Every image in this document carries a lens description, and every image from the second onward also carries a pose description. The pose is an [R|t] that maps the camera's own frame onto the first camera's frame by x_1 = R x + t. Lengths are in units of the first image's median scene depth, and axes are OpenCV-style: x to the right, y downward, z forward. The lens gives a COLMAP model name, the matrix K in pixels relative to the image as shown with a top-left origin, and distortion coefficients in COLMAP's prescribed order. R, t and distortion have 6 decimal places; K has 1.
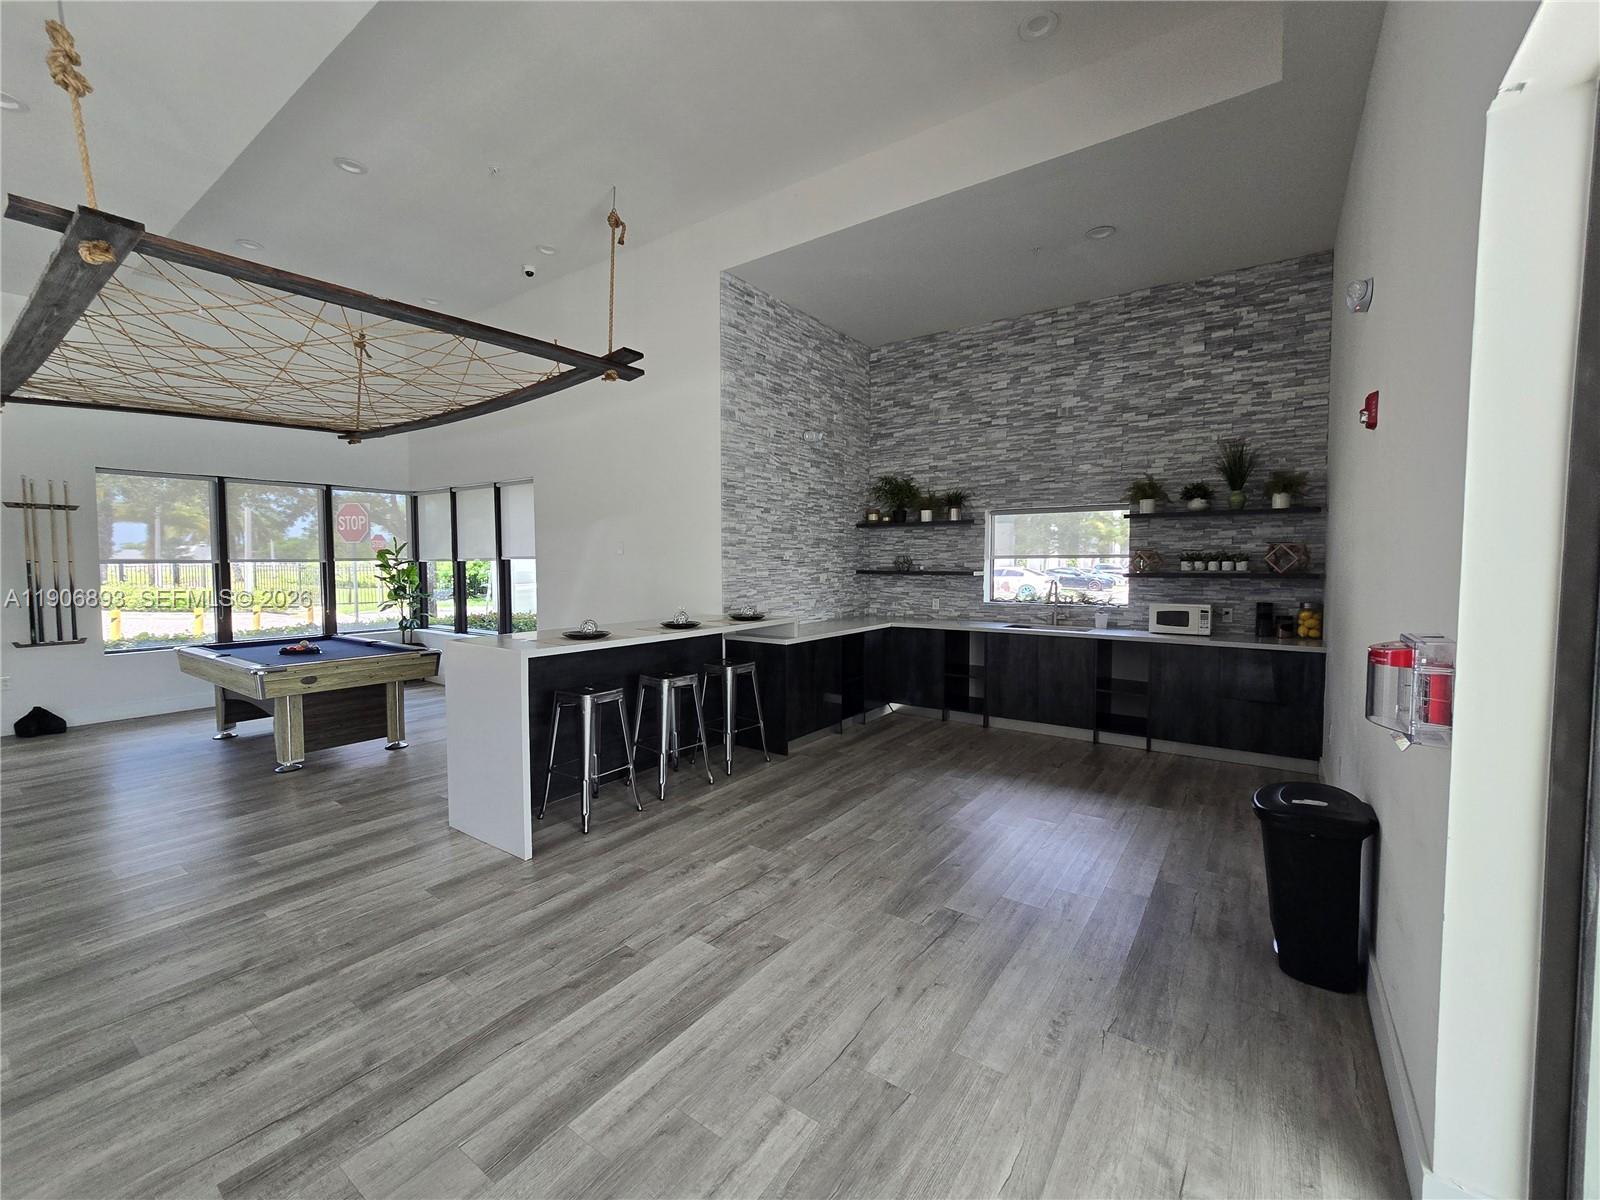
lens RADIAL K [[654.7, 0, 814.9], [0, 654.7, 595.5], [0, 0, 1]] dist [-0.005850, -0.000165]
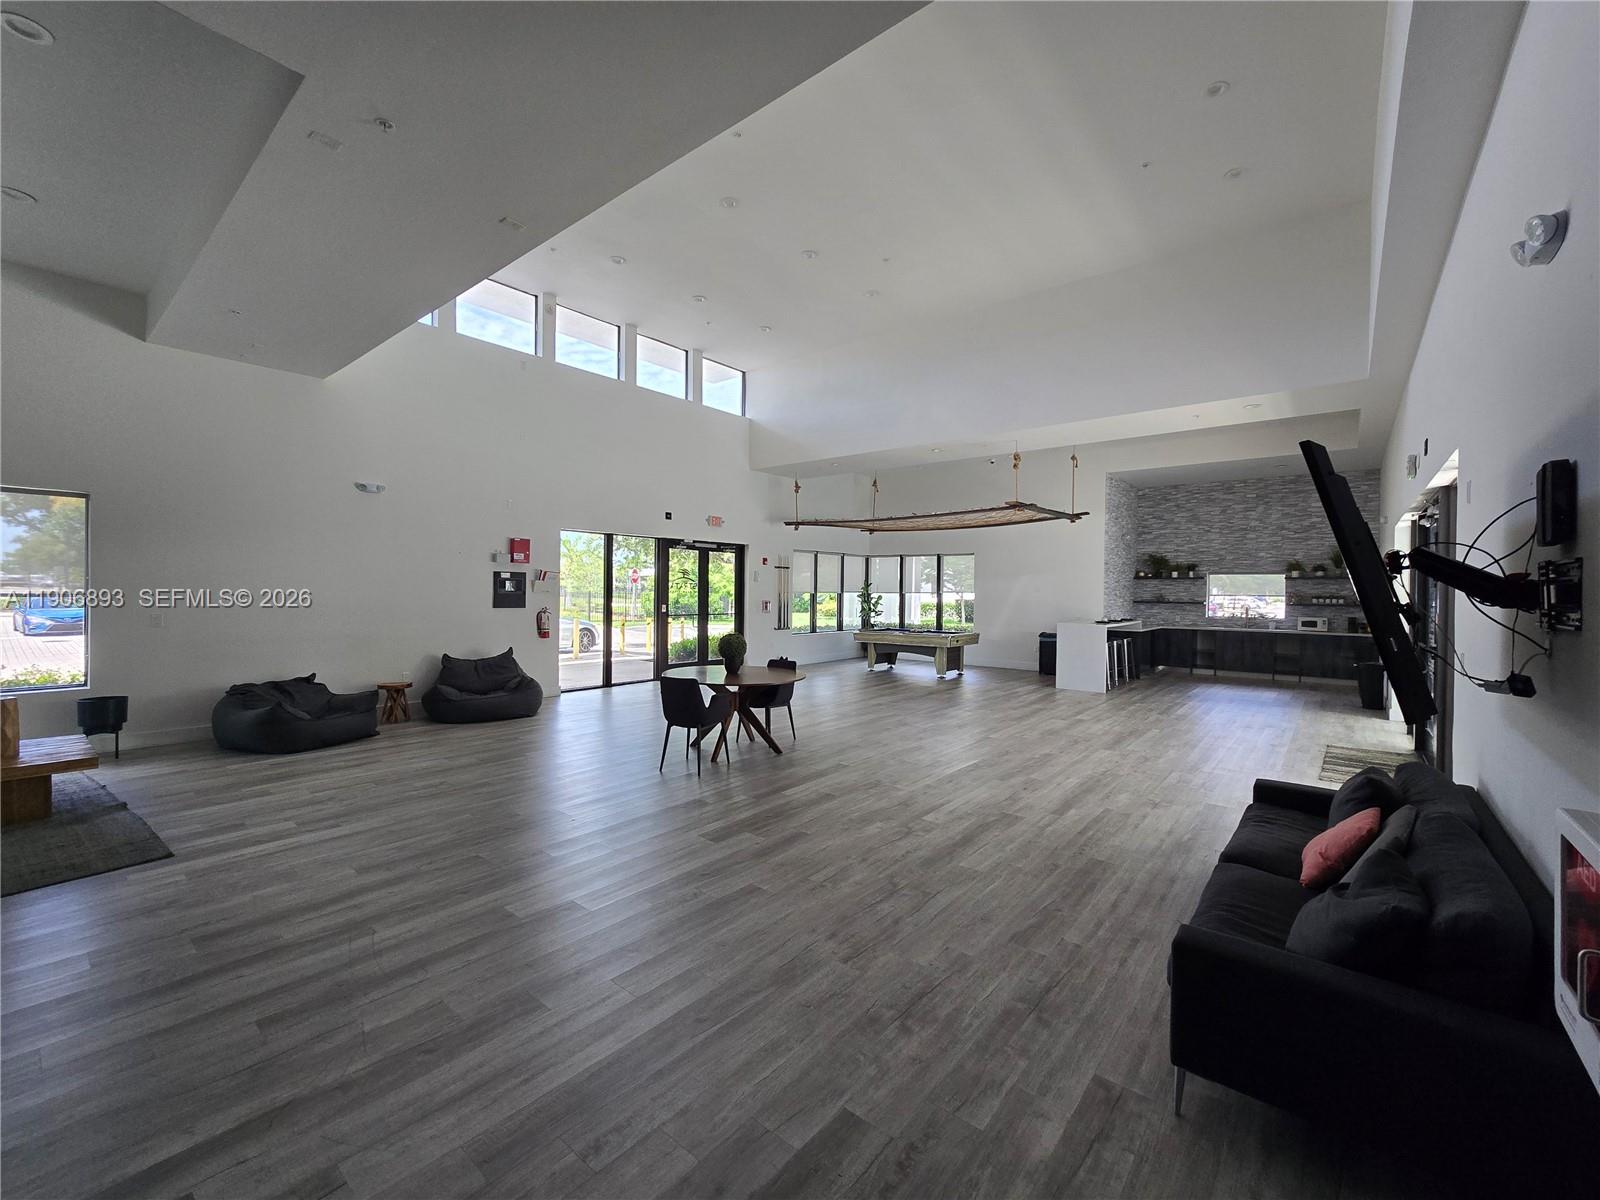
lens RADIAL K [[654.7, 0, 814.9], [0, 654.7, 595.5], [0, 0, 1]] dist [-0.005850, -0.000165]
pose [[0.997120, 0.012055, -0.074877, -0.909052], [-0.015141, 0.999053, -0.040782, 0.050123], [0.074315, 0.041798, 0.996359, -1.267571]]
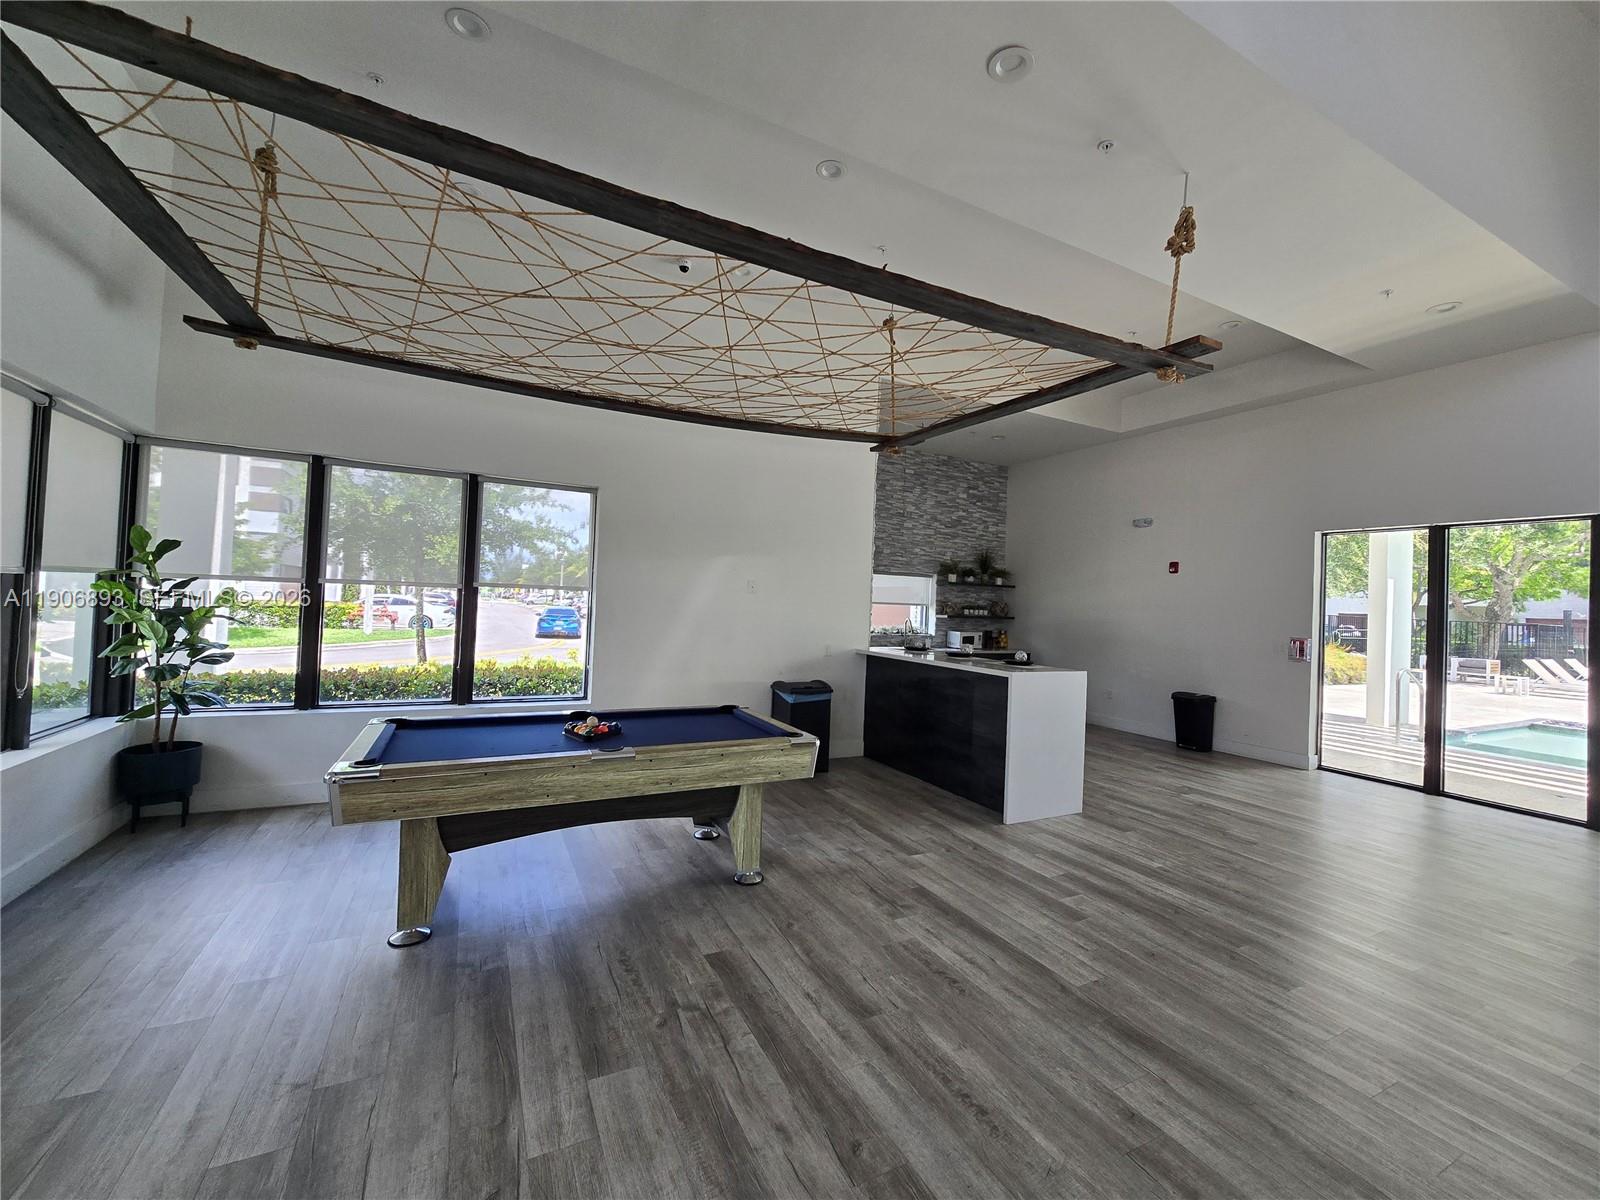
lens RADIAL K [[654.7, 0, 814.9], [0, 654.7, 595.5], [0, 0, 1]] dist [-0.005850, -0.000165]
pose [[0.467093, 0.028812, 0.883739, -1.184460], [0.004283, 0.999384, -0.034846, -0.026406], [-0.884198, 0.020061, 0.466681, 0.471944]]
